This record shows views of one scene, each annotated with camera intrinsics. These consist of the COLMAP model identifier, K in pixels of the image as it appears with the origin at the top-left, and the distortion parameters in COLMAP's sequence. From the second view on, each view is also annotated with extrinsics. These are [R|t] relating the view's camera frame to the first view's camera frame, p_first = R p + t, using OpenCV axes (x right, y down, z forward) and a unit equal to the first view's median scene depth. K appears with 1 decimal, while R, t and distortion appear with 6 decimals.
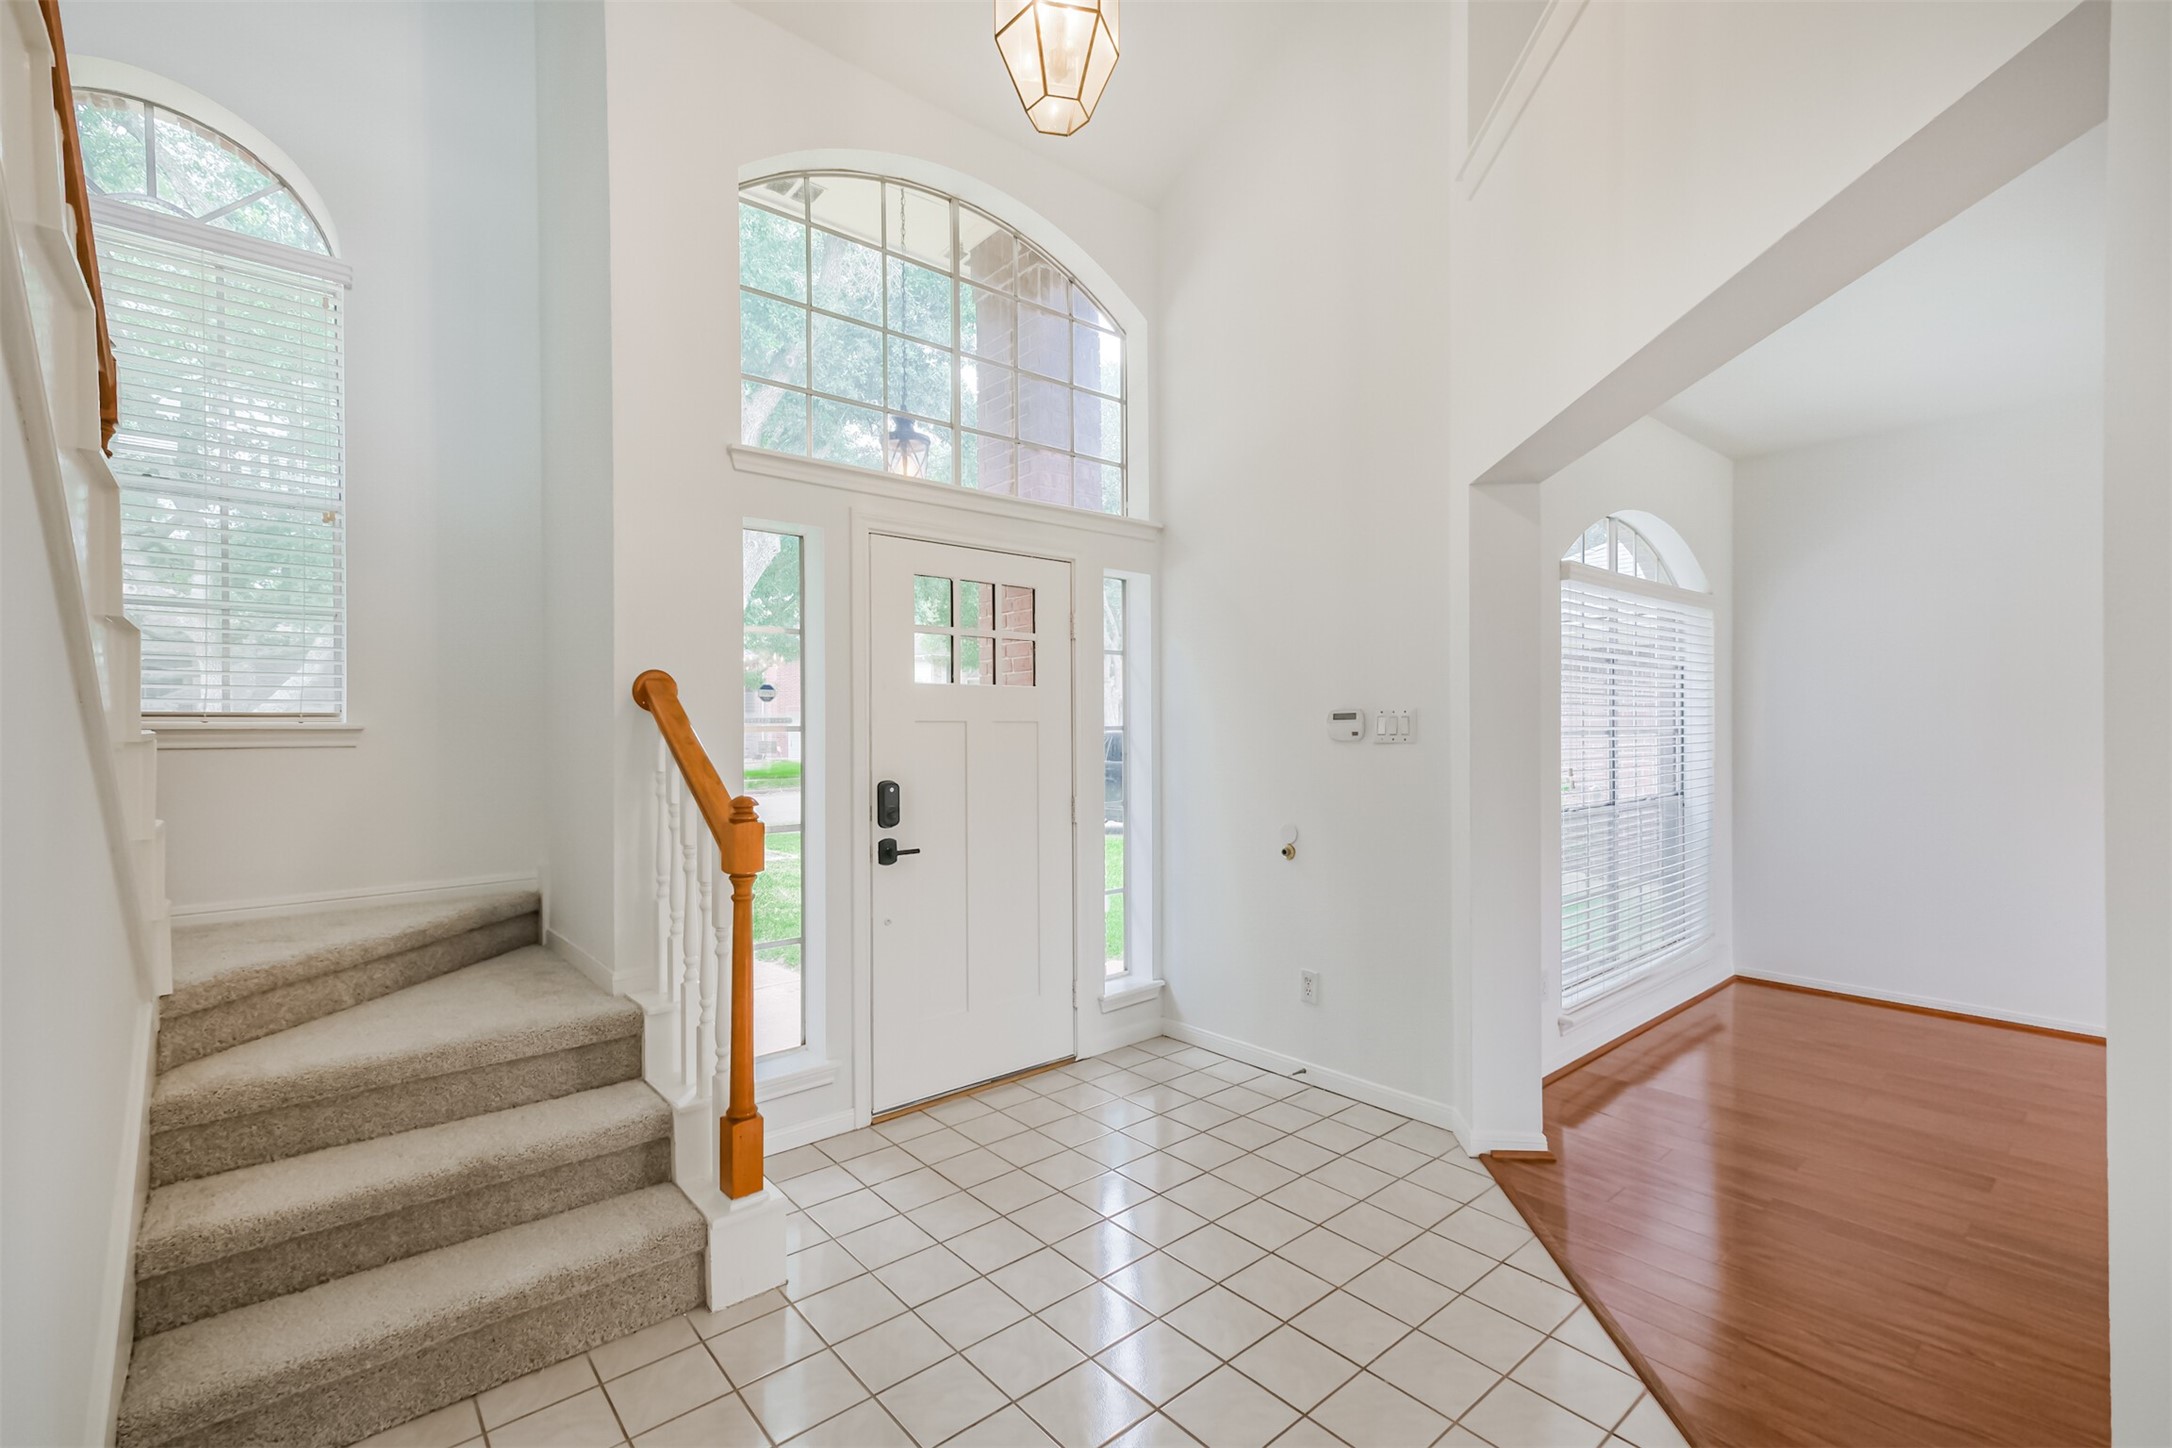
lens RADIAL K [[953.1, 0, 1073.3], [0, 953.1, 715.1], [0, 0, 1]] dist [0.031866, -0.000177]
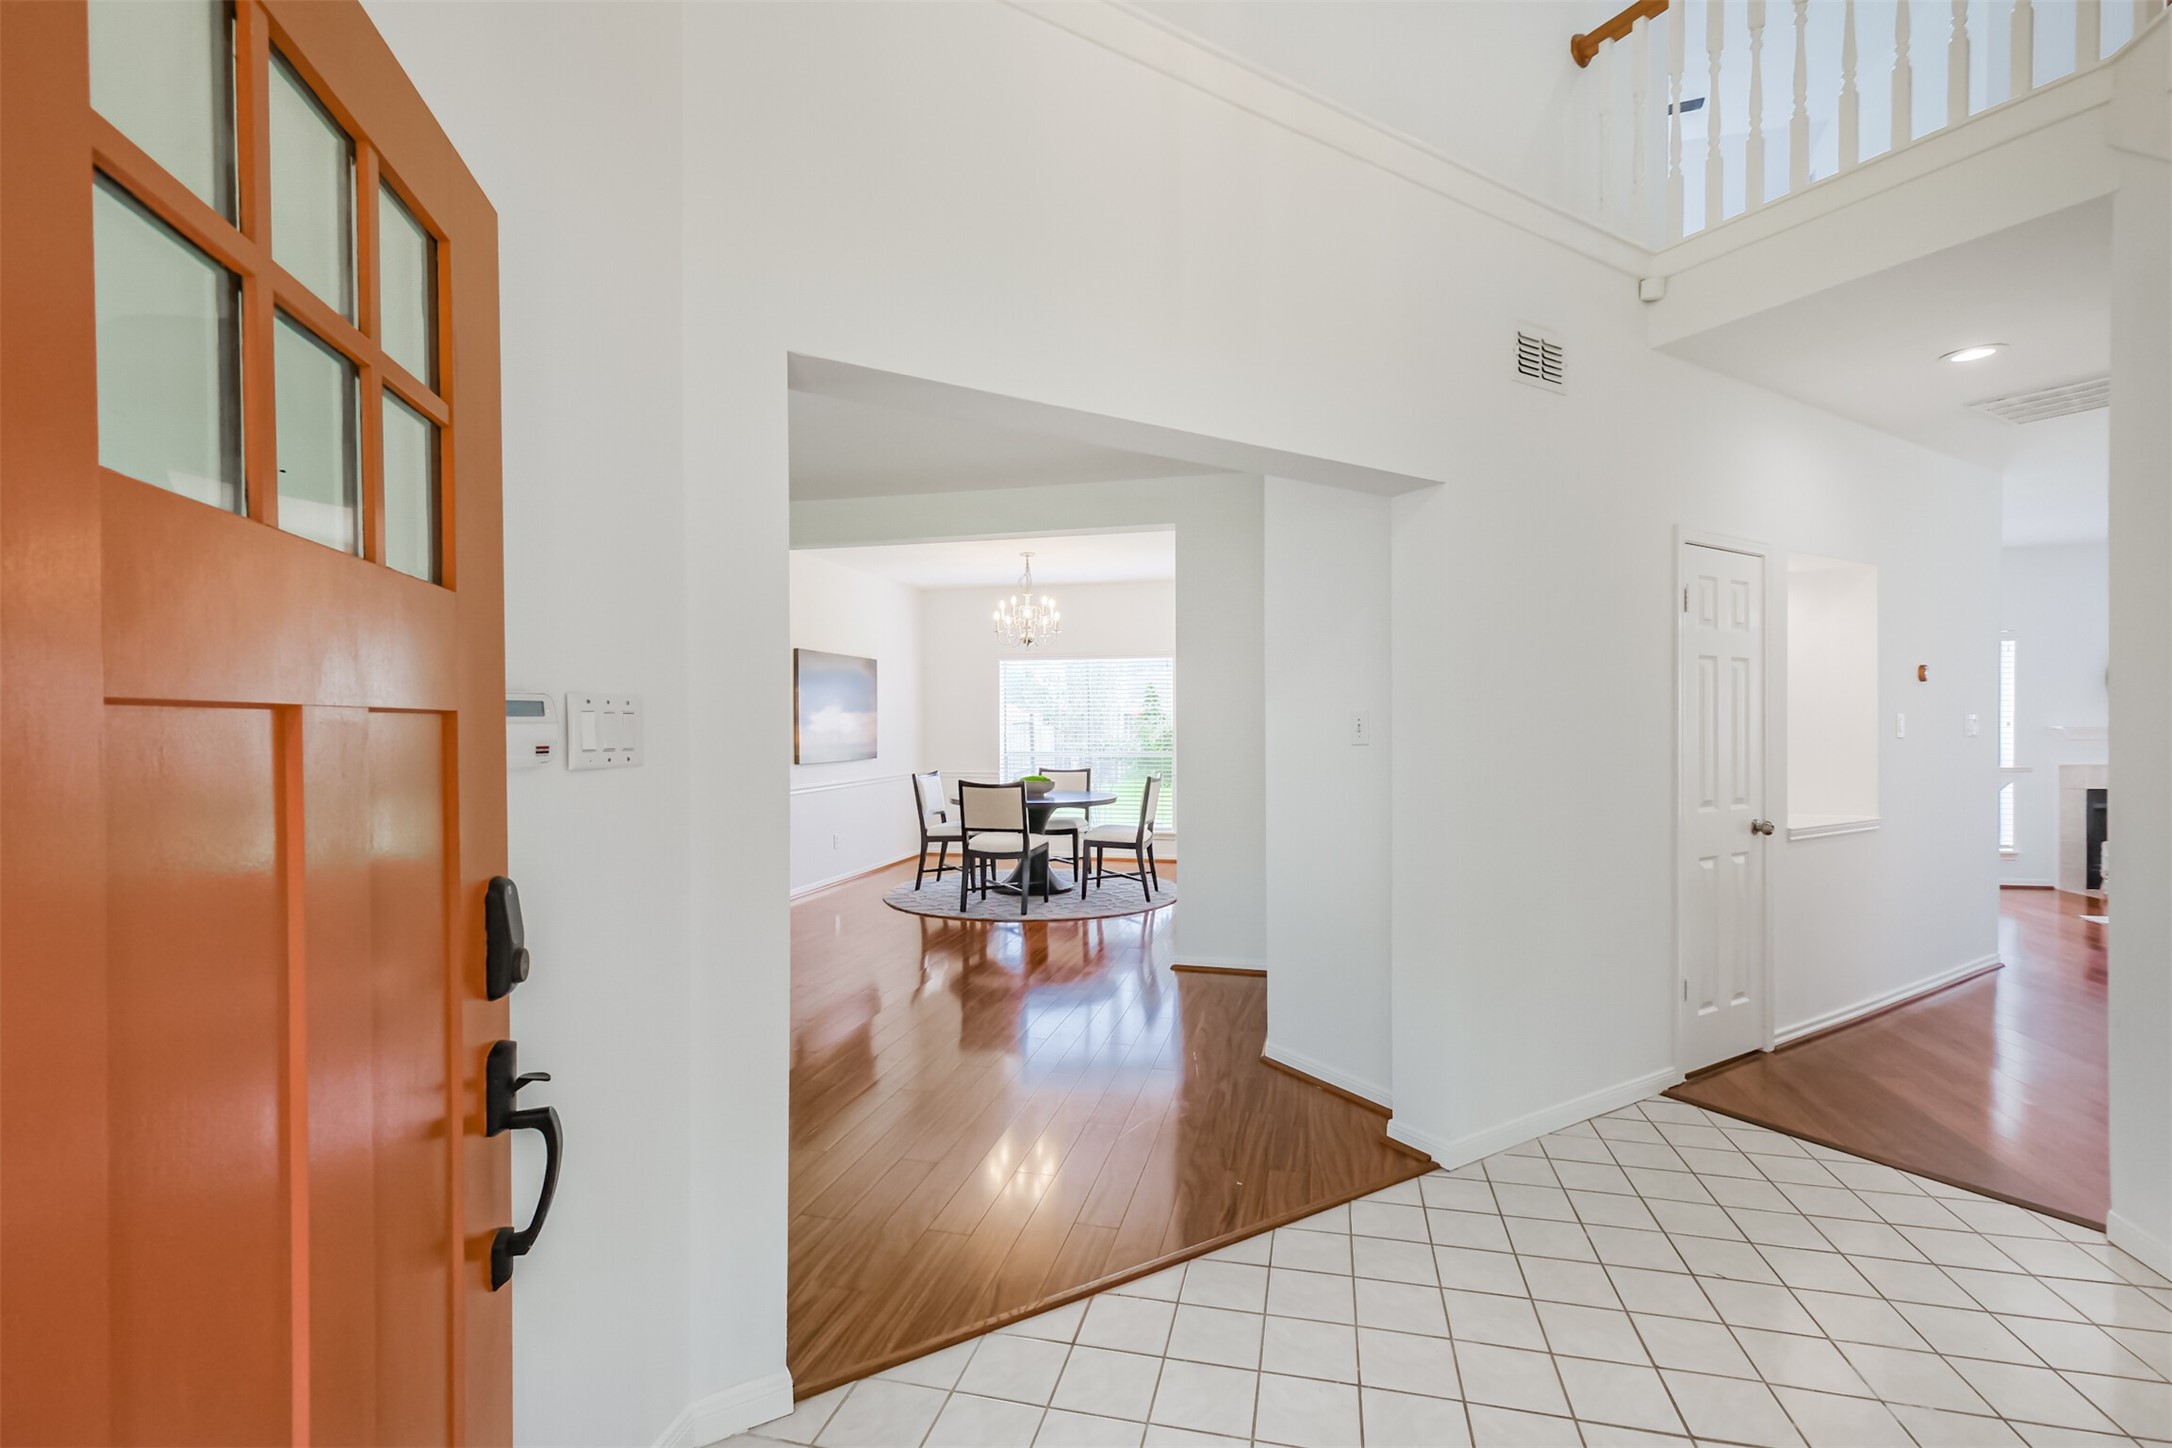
lens RADIAL K [[963.5, 0, 1090.0], [0, 963.5, 731.2], [0, 0, 1]] dist [-0.000143, -0.000152]
pose [[-0.593553, 0.000386, 0.804795, -0.186857], [0.009187, 0.999938, 0.006296, 0.009779], [-0.804743, 0.011131, -0.593519, 0.994554]]
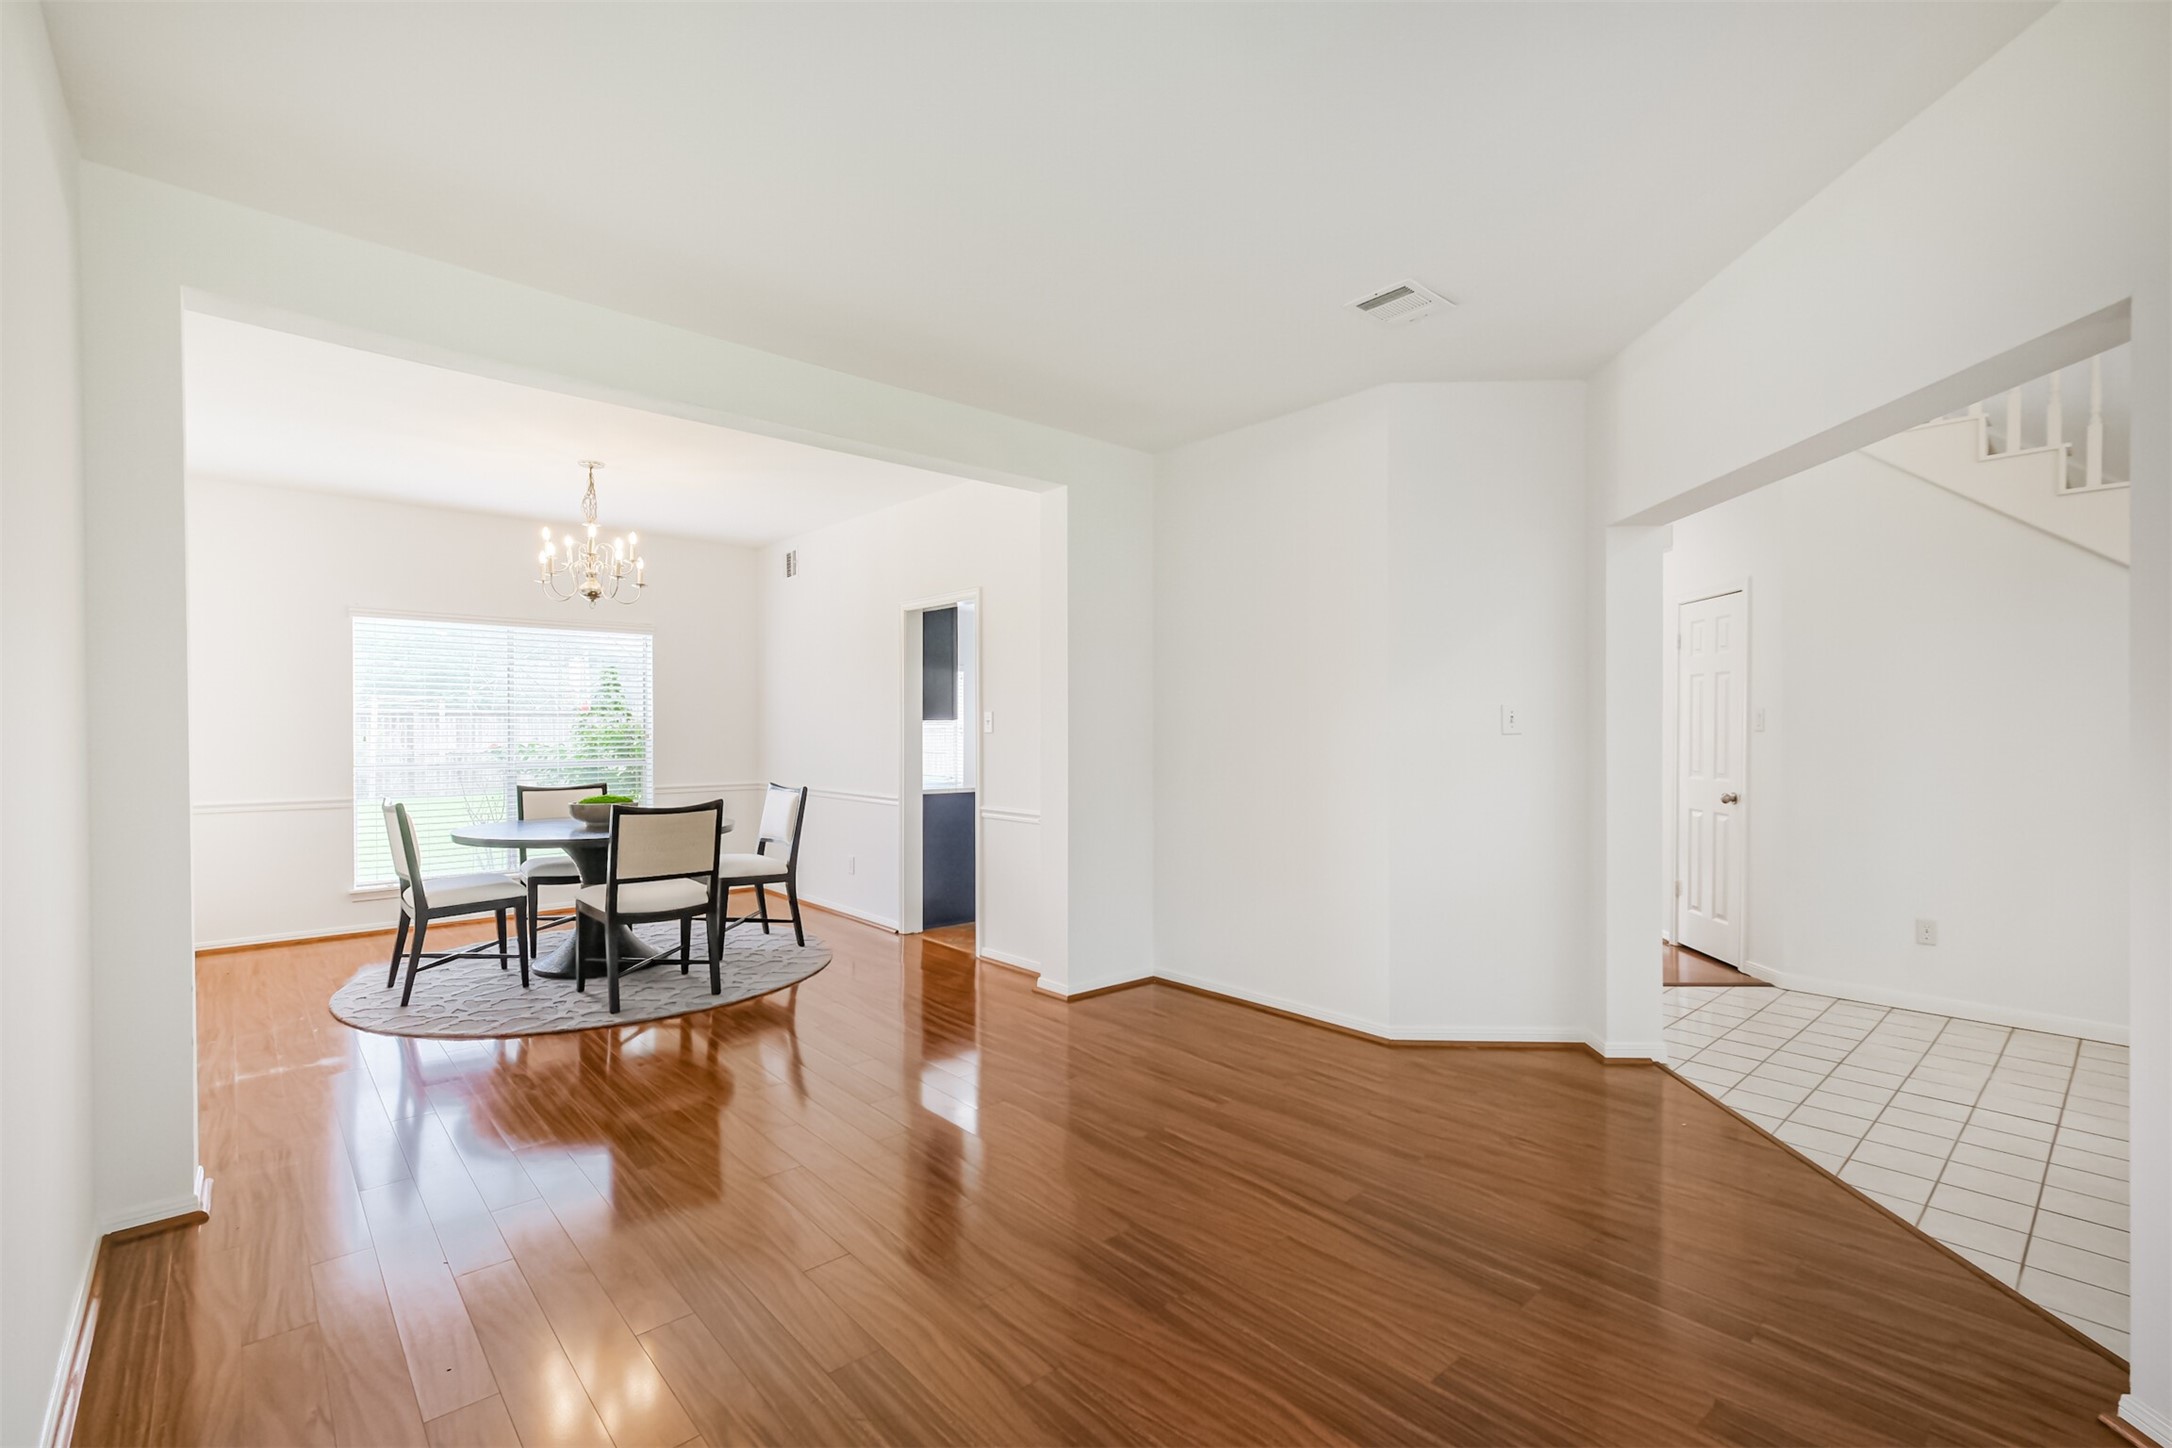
lens RADIAL K [[963.5, 0, 1090.0], [0, 963.5, 731.2], [0, 0, 1]] dist [-0.000143, -0.000152]
pose [[-0.999702, 0.004445, -0.023989, 0.947159], [0.004287, 0.999969, 0.006666, 0.019109], [0.024018, 0.006561, -0.999690, 1.293631]]
